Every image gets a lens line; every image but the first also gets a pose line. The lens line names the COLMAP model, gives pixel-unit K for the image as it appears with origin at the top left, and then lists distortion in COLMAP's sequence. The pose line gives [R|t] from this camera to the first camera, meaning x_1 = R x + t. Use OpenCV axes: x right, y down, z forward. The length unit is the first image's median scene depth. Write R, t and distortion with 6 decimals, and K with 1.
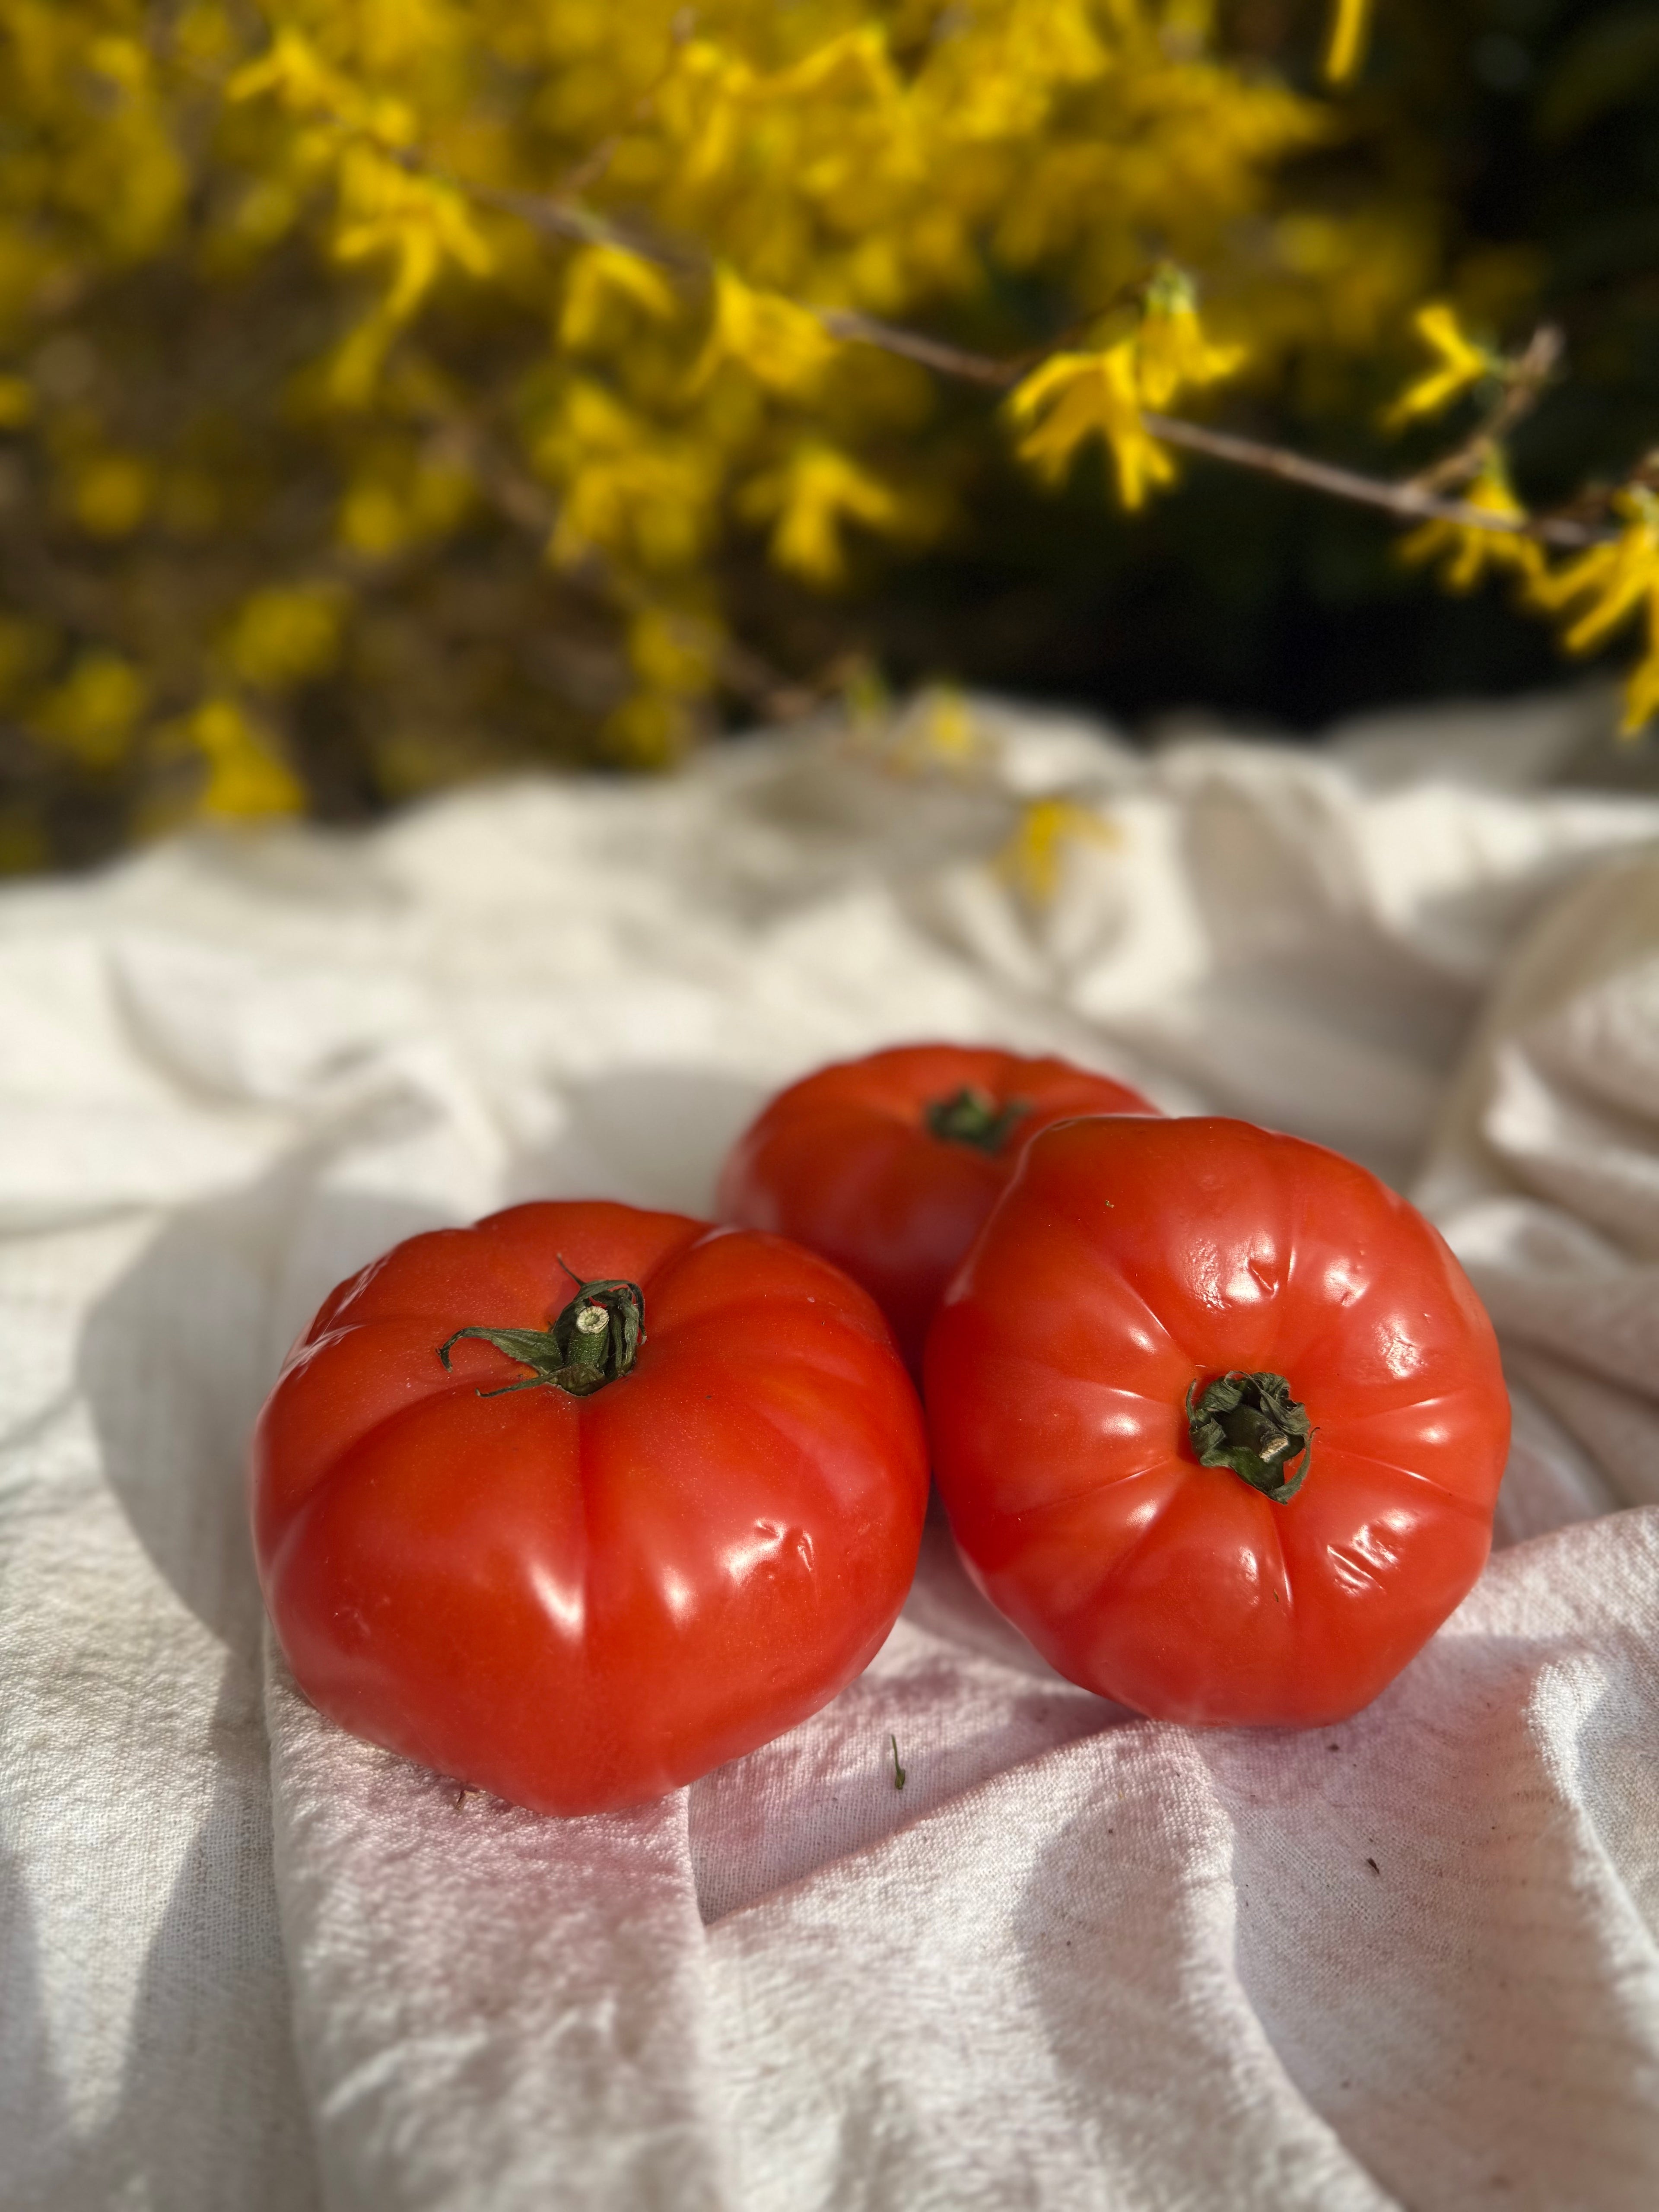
lens RADIAL K [[1594.7, 0, 839.1], [0, 1594.7, 1104.0], [0, 0, 1]] dist [-0.057570, 0.016702]
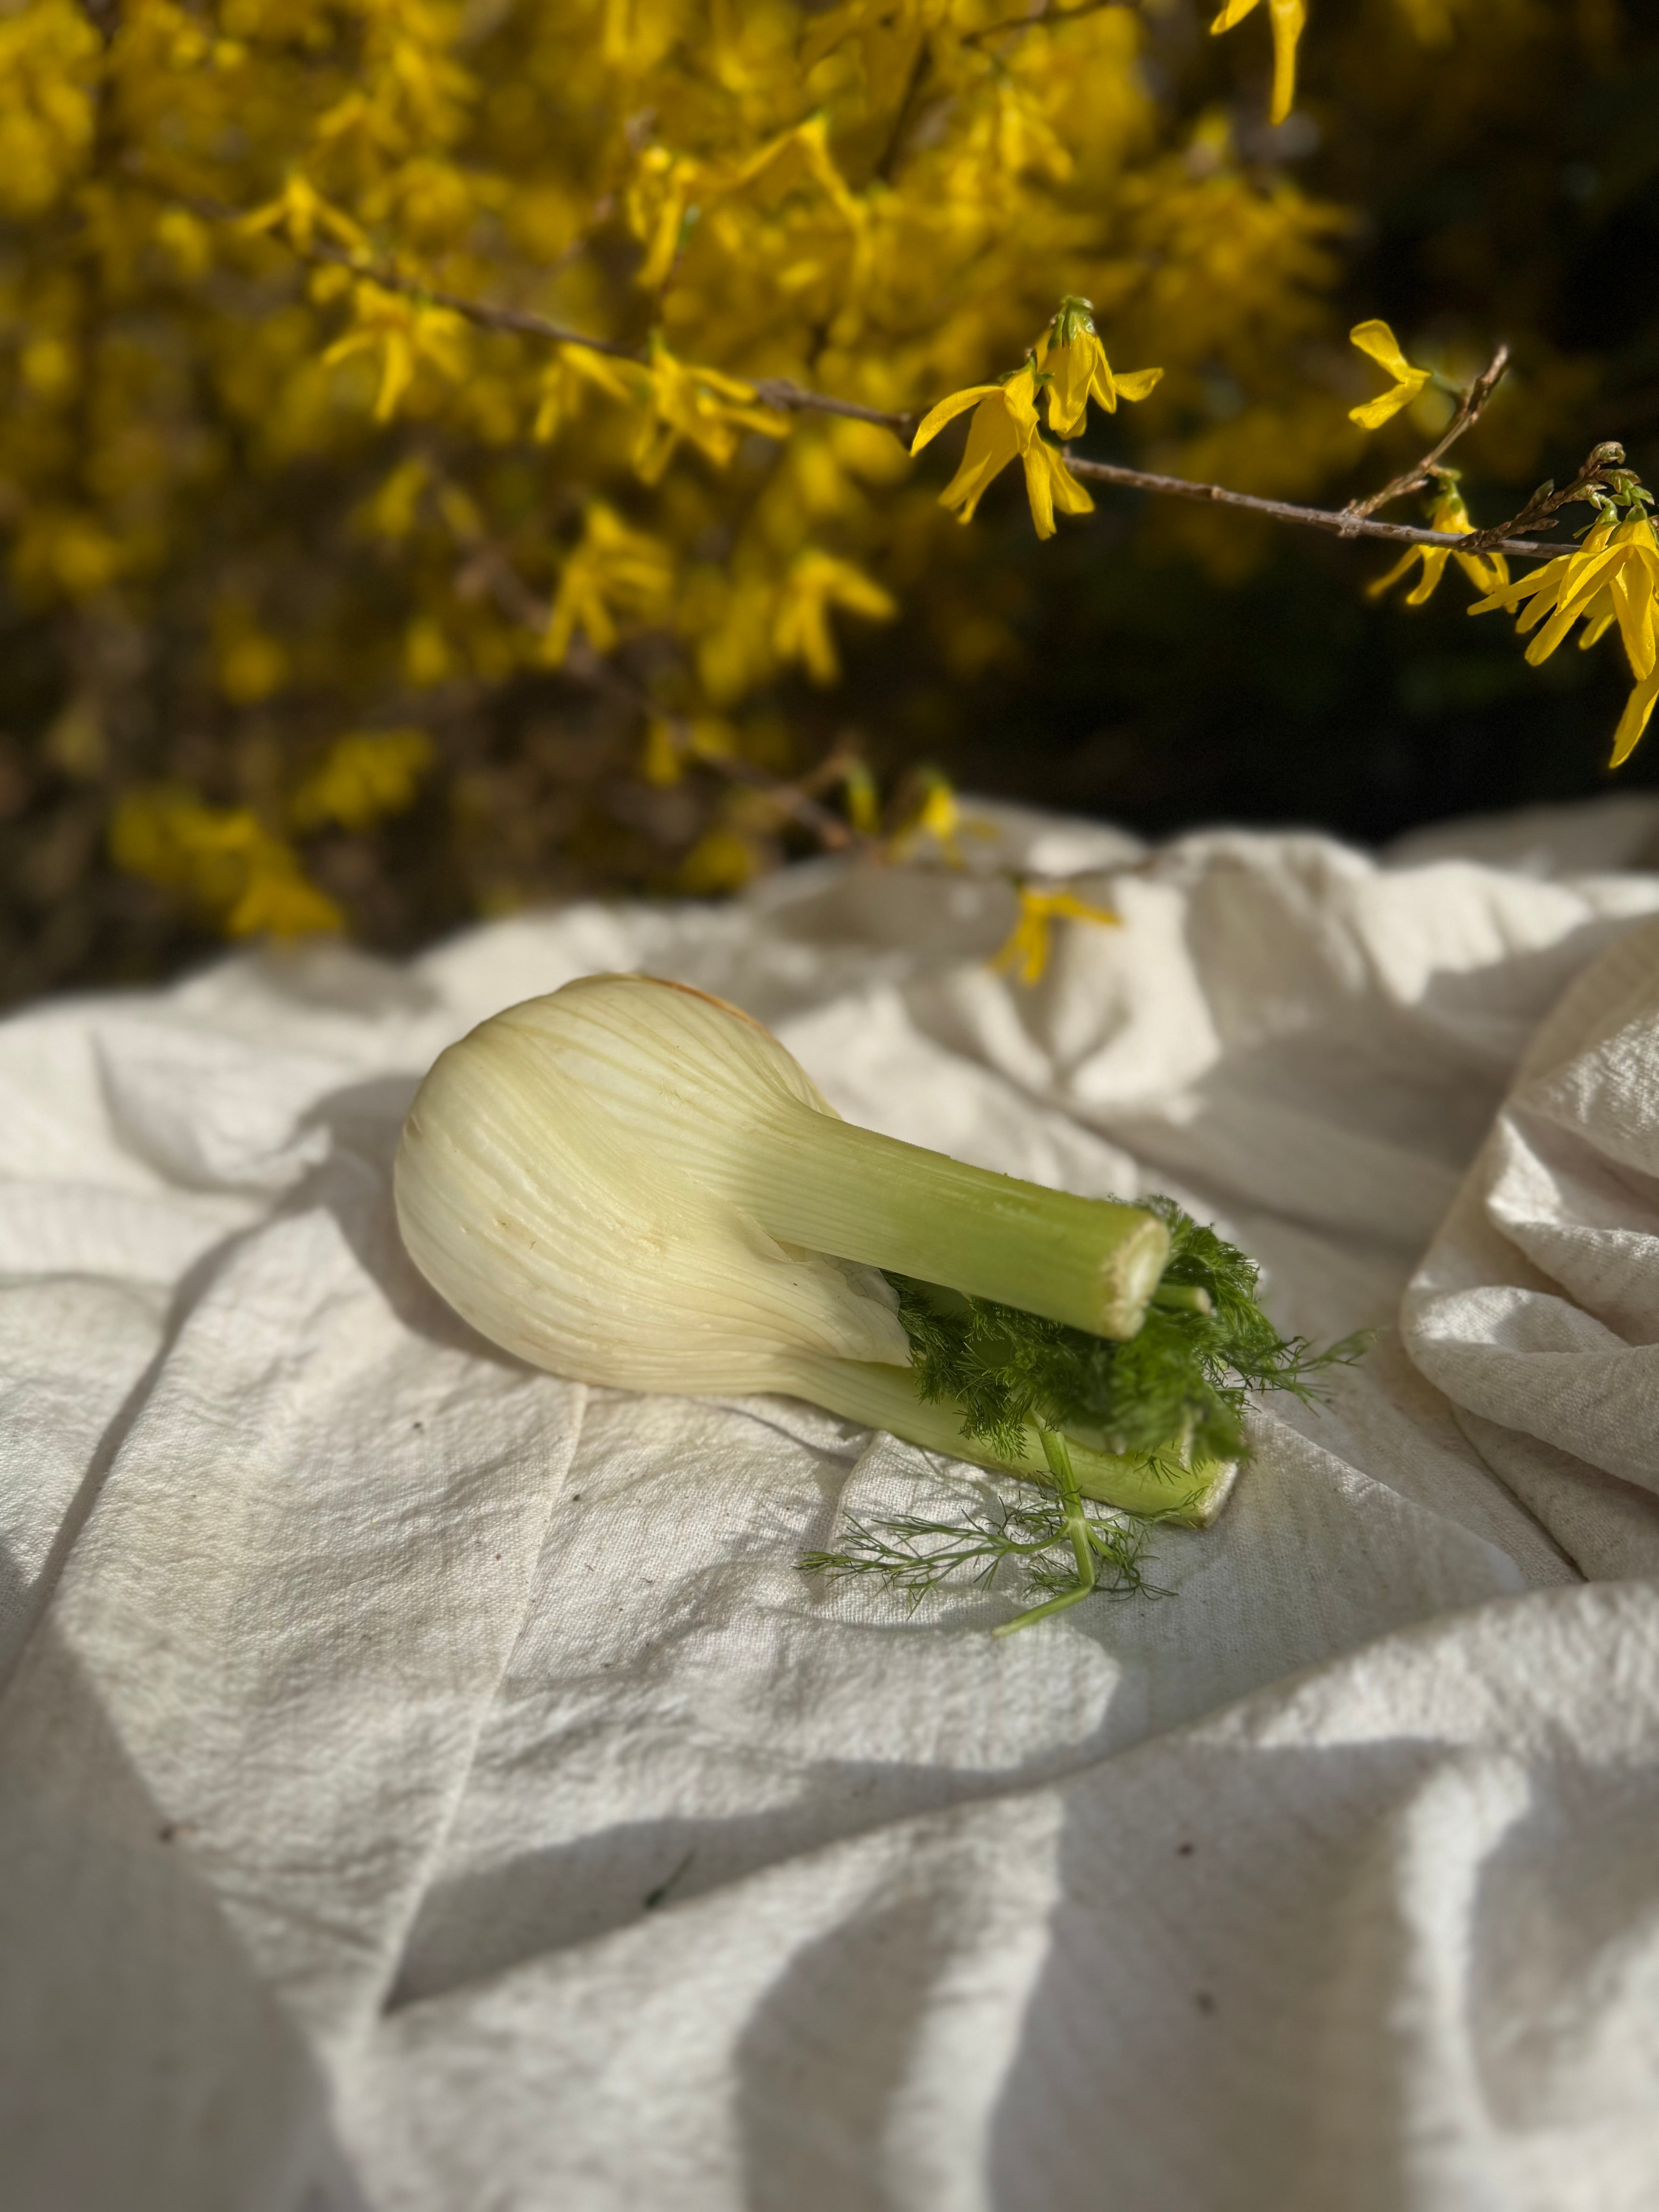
lens RADIAL K [[1594.7, 0, 835.4], [0, 1594.7, 1105.6], [0, 0, 1]] dist [-0.057570, 0.016702]
pose [[0.991847, 0.003398, -0.127393, 0.167178], [-0.018500, 0.992894, -0.117551, 0.071112], [0.126088, 0.118950, 0.984862, 0.072324]]
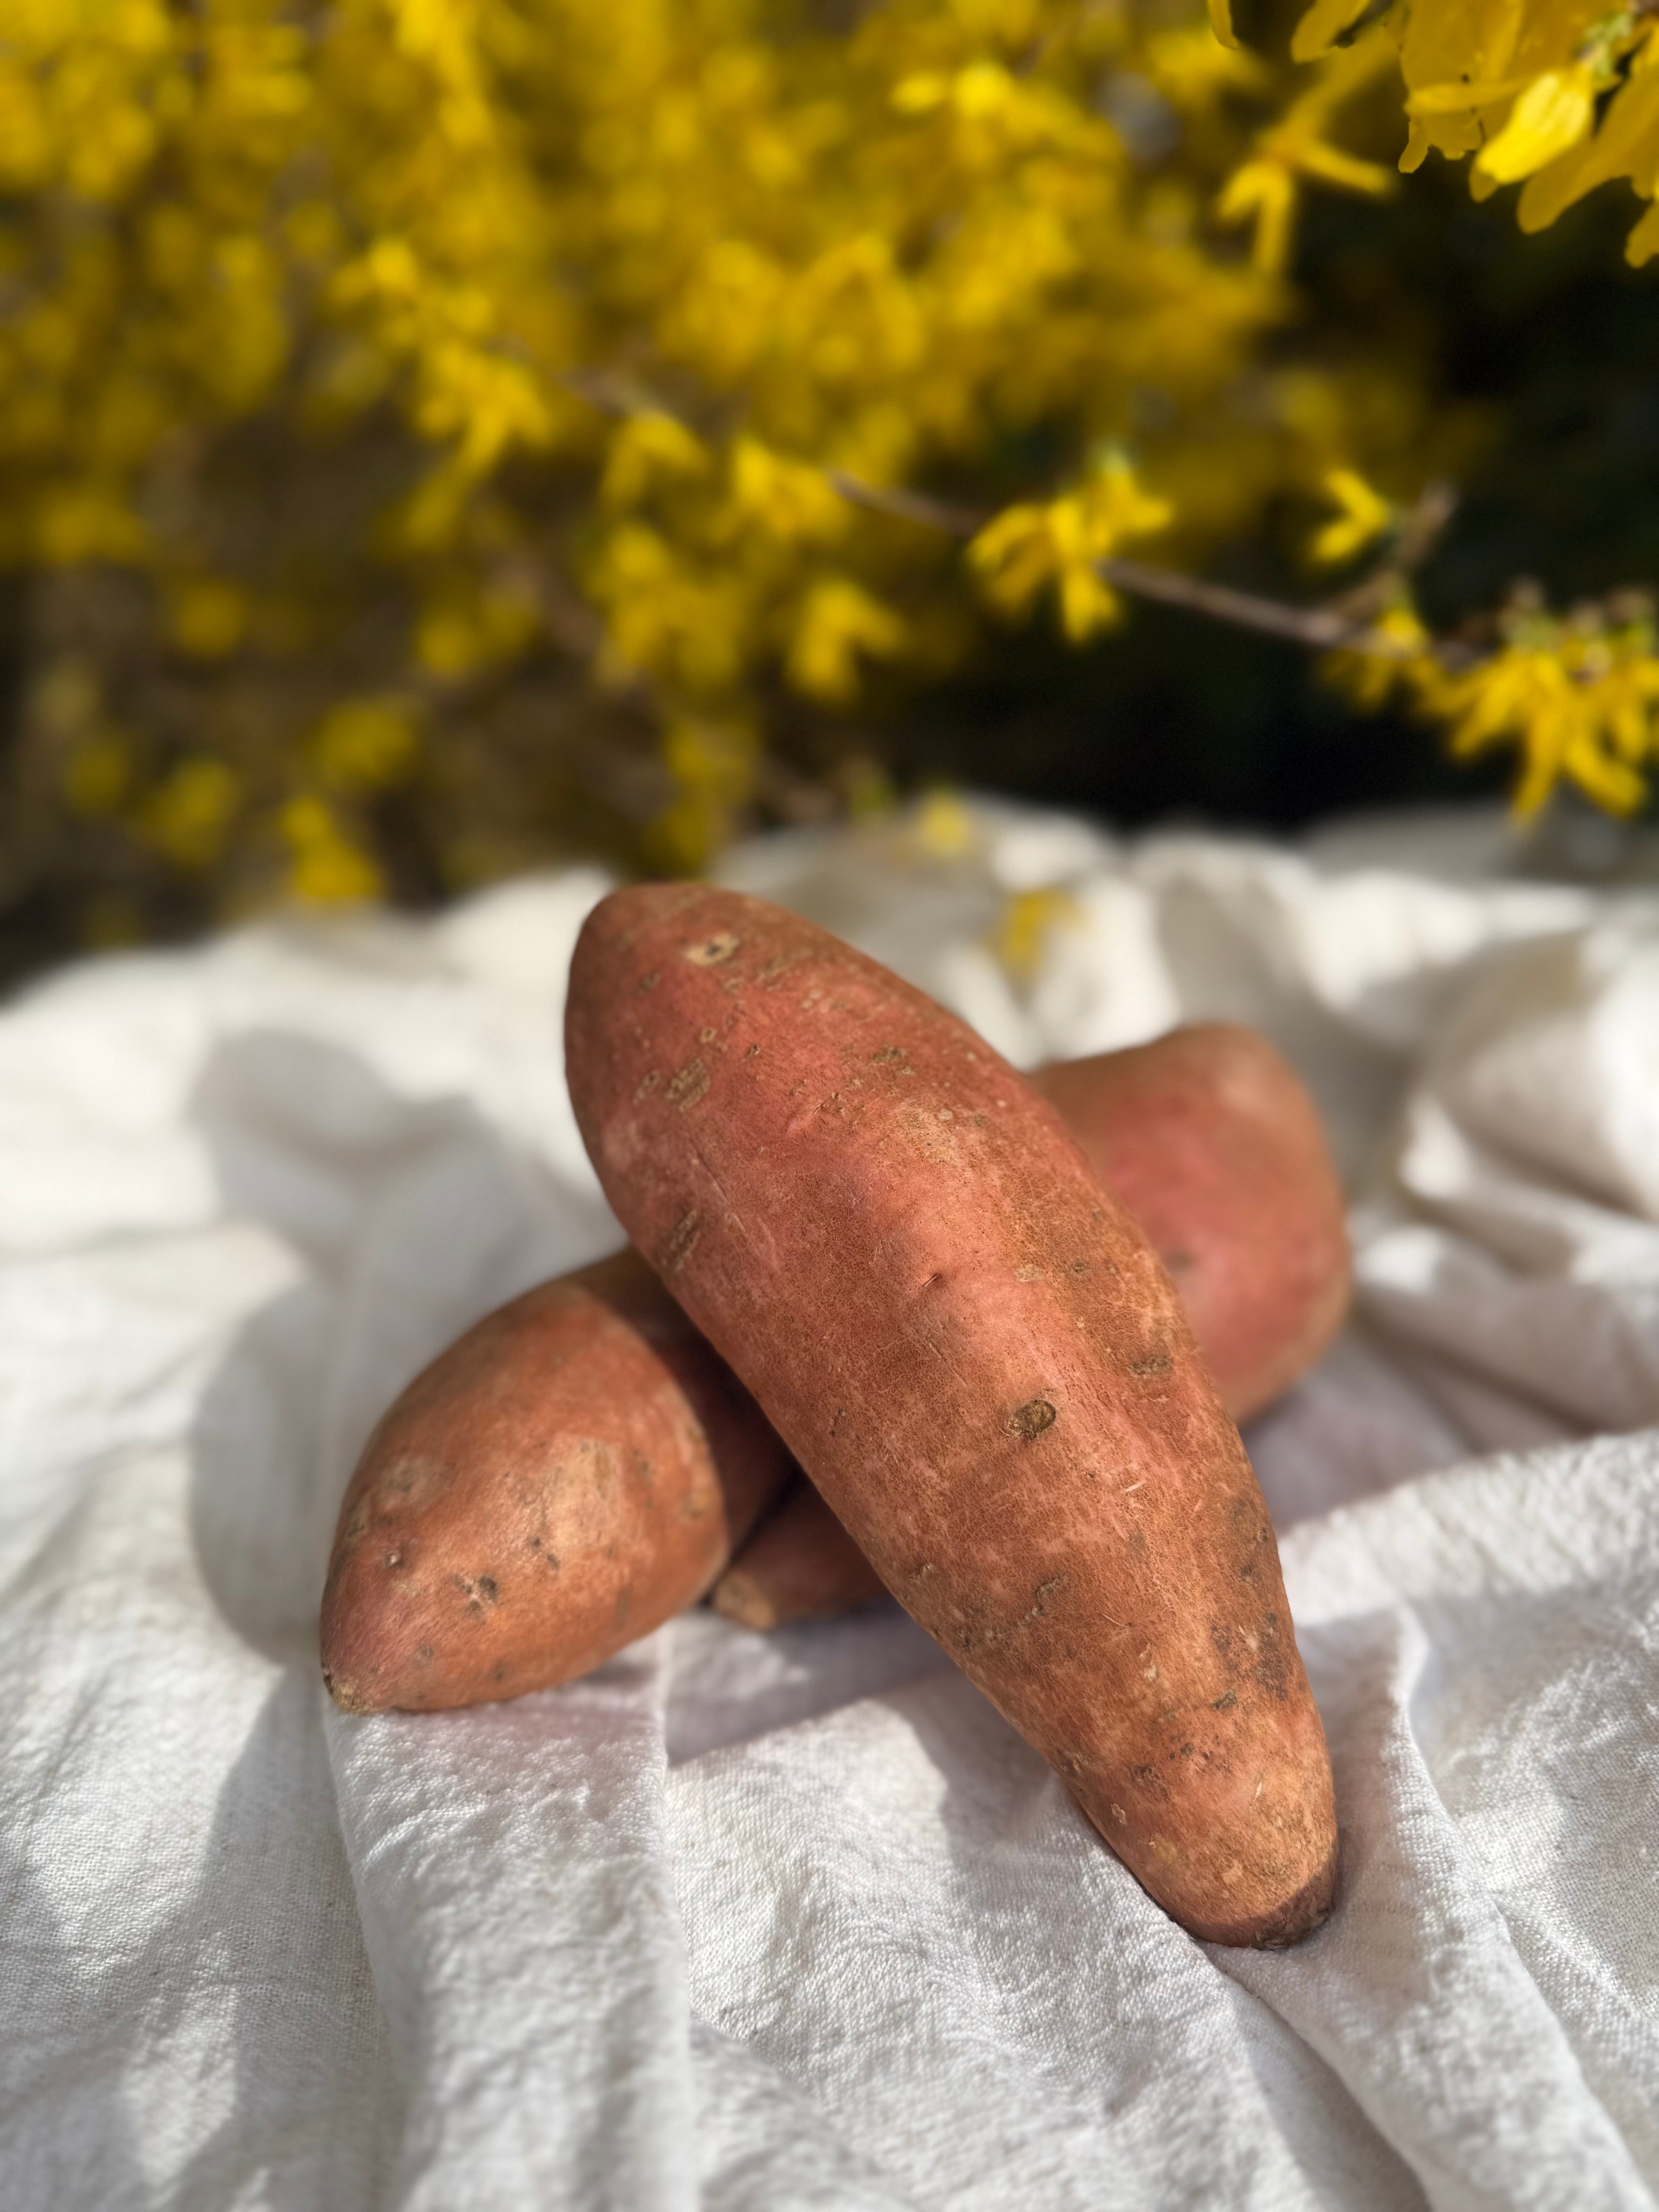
lens RADIAL K [[1594.7, 0, 844.8], [0, 1594.7, 1115.8], [0, 0, 1]] dist [-0.057570, 0.016702]
pose [[0.999329, 0.013868, -0.033896, 0.051056], [-0.016165, 0.997523, -0.068463, 0.062889], [0.032862, 0.068965, 0.997078, -0.156370]]
